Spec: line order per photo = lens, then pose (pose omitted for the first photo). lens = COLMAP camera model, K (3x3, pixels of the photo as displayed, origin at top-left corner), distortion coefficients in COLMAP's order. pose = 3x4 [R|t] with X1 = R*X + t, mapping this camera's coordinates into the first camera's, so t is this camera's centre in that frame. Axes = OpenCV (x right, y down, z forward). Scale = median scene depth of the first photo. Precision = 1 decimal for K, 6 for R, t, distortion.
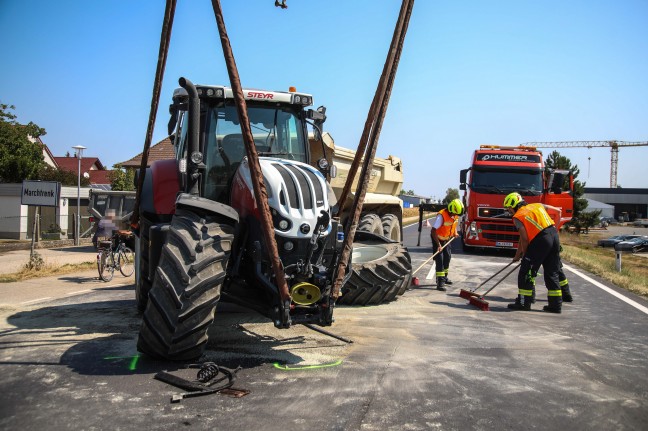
lens RADIAL K [[573.4, 0, 319.8], [0, 573.4, 212.2], [0, 0, 1]] dist [0.007530, -0.004979]
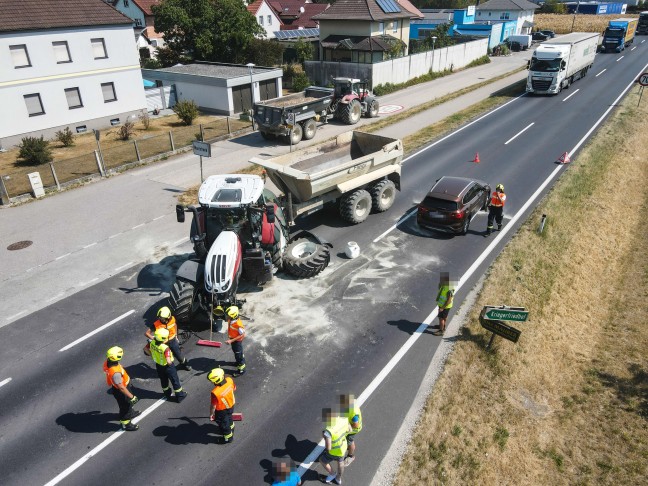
lens RADIAL K [[454.6, 0, 323.1], [0, 454.6, 248.8], [0, 0, 1]] dist [0.002163, 0.004036]
pose [[0.929332, 0.147911, -0.338327, 0.856815], [0.023771, 0.890397, 0.454564, -0.833820], [0.368480, -0.430483, 0.823958, -0.372052]]
